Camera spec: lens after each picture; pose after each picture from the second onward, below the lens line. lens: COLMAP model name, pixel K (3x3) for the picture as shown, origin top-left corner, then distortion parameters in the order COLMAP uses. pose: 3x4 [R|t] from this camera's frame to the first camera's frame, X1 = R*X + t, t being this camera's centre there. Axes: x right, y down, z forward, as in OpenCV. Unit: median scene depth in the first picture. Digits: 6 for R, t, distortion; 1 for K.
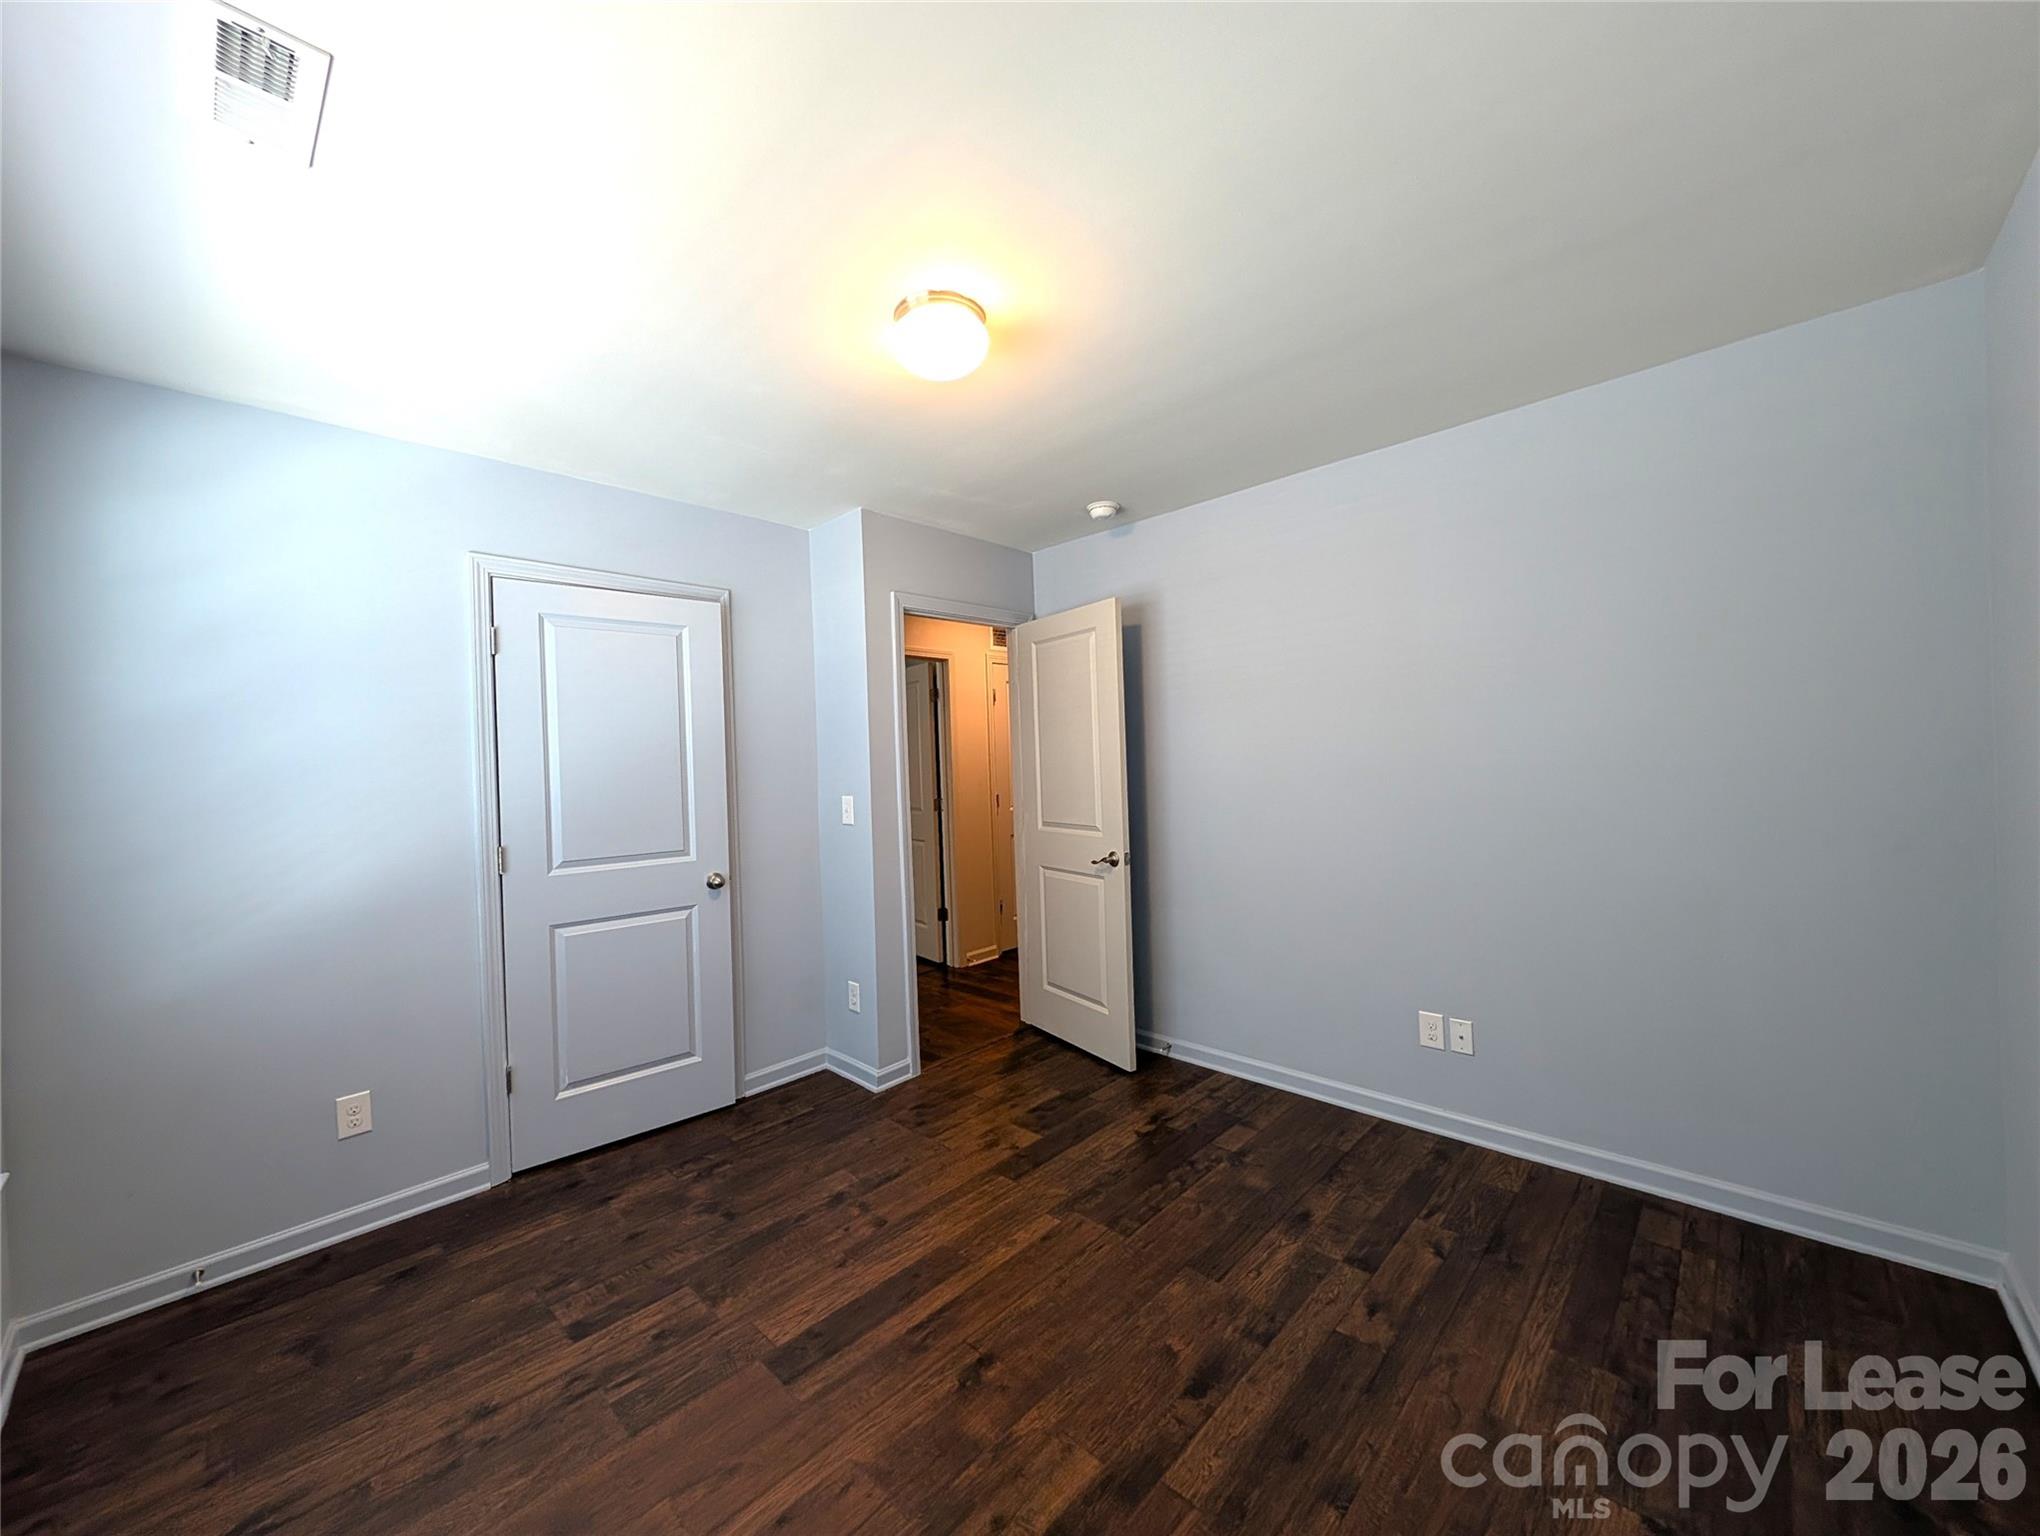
lens RADIAL K [[765.3, 0, 1017.6], [0, 765.3, 760.9], [0, 0, 1]] dist [0.026801, -0.013209]
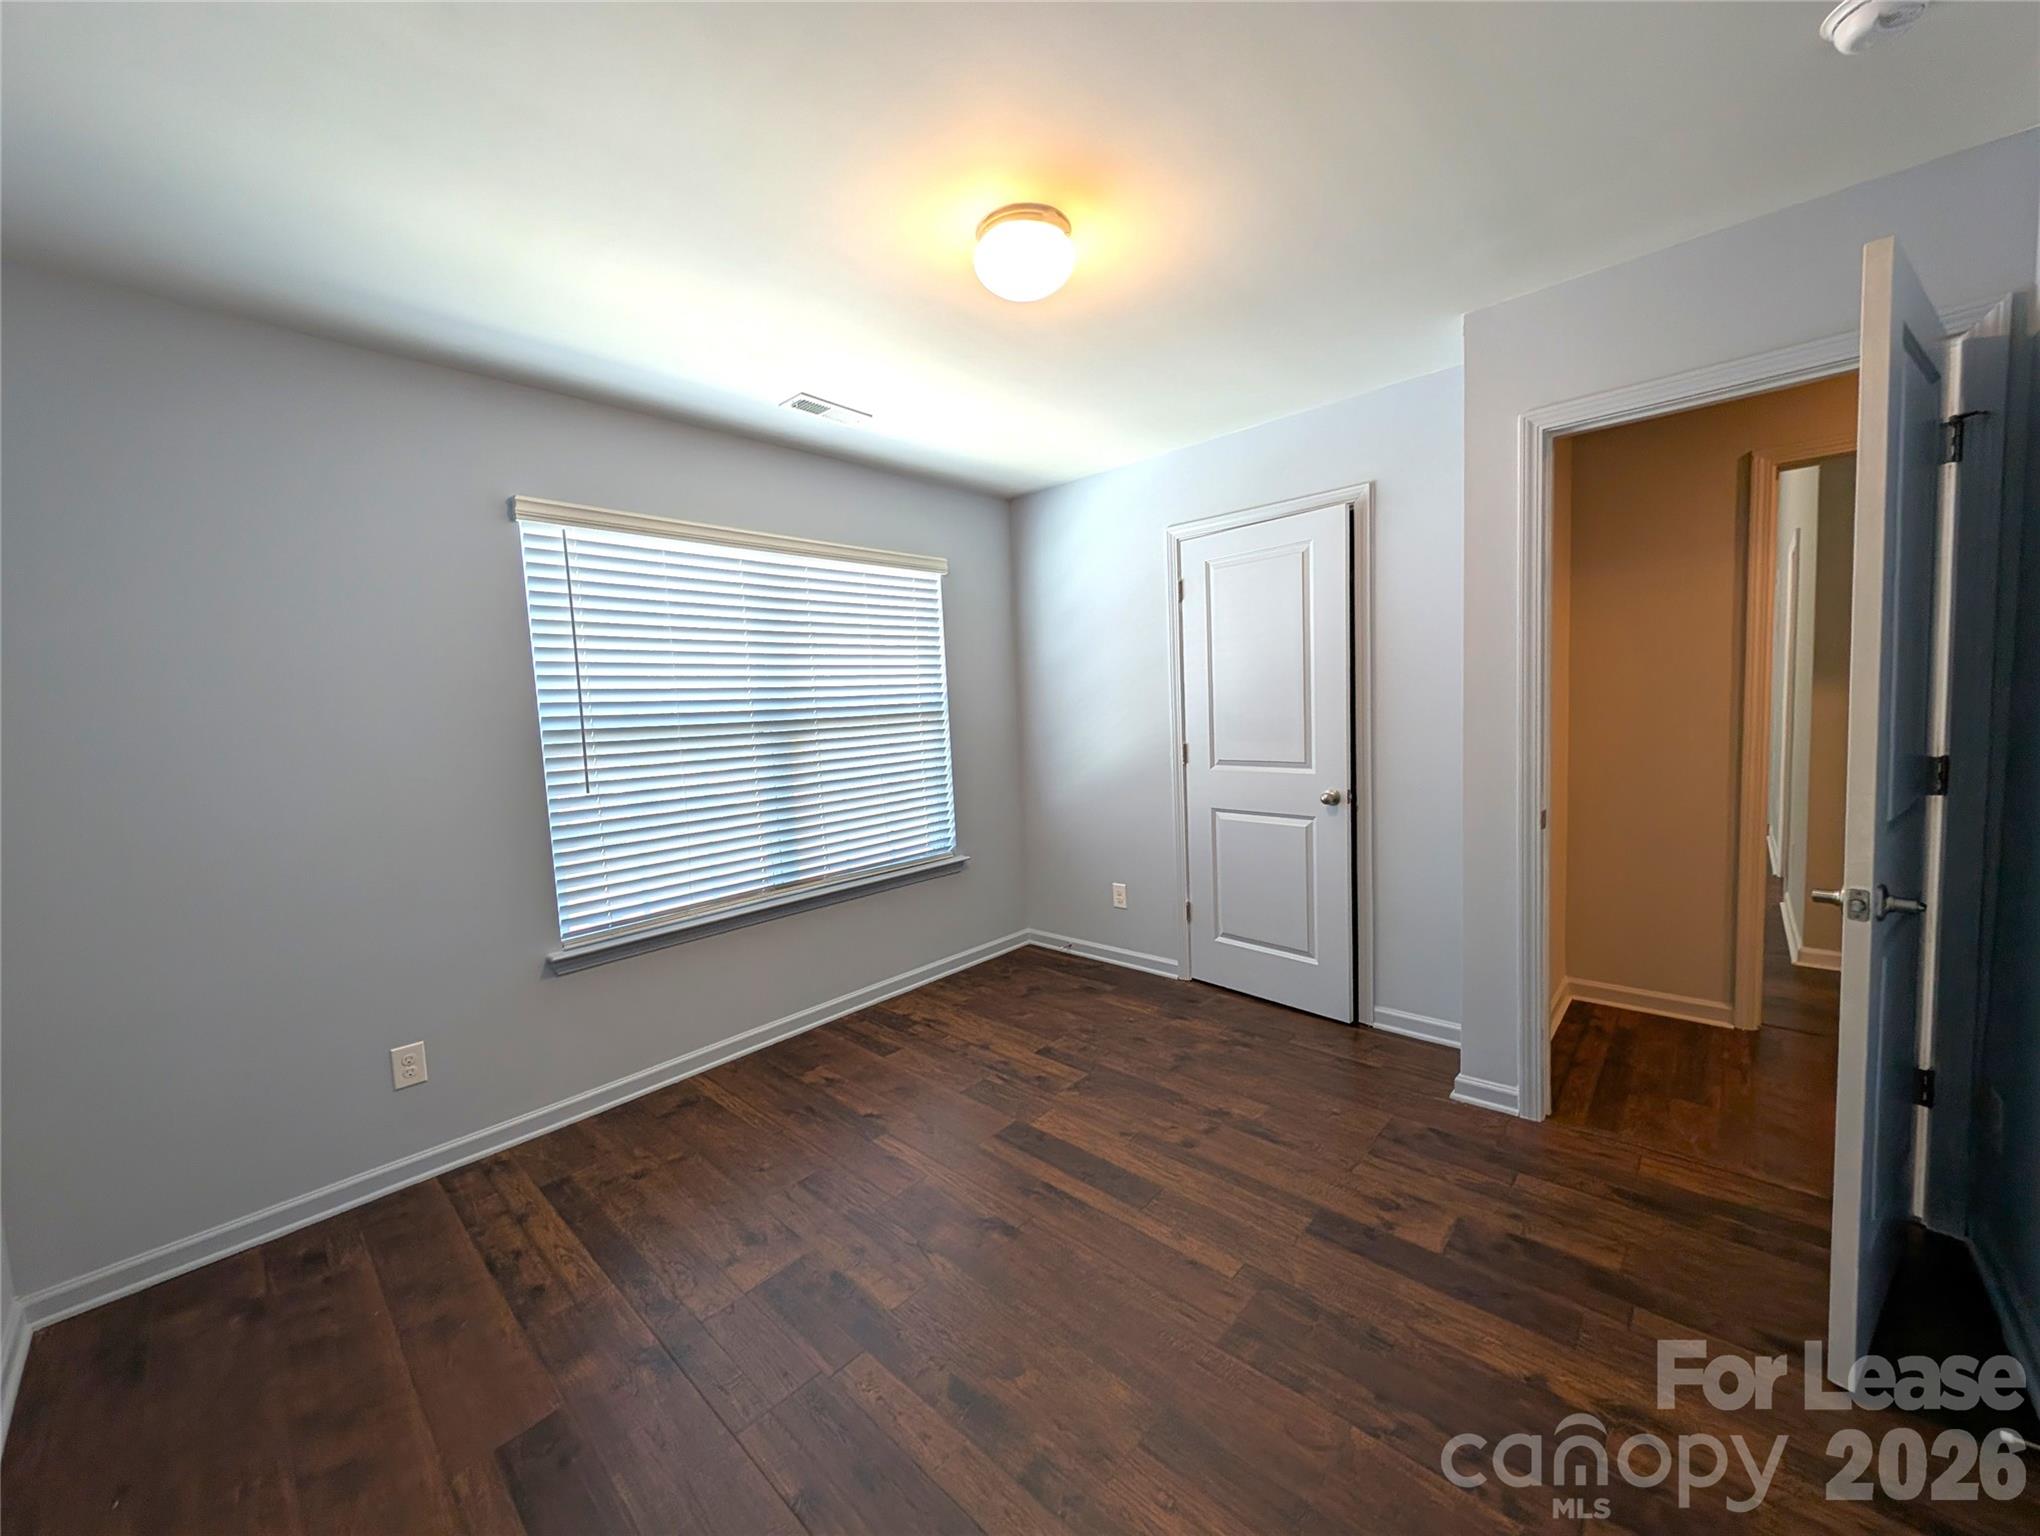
lens RADIAL K [[762.0, 0, 1021.4], [0, 762.0, 766.2], [0, 0, 1]] dist [0.027918, -0.017451]
pose [[0.028034, 0.113838, -0.993104, 0.739706], [0.046353, 0.992277, 0.115051, -0.019441], [0.998532, -0.049259, 0.022540, 0.762389]]
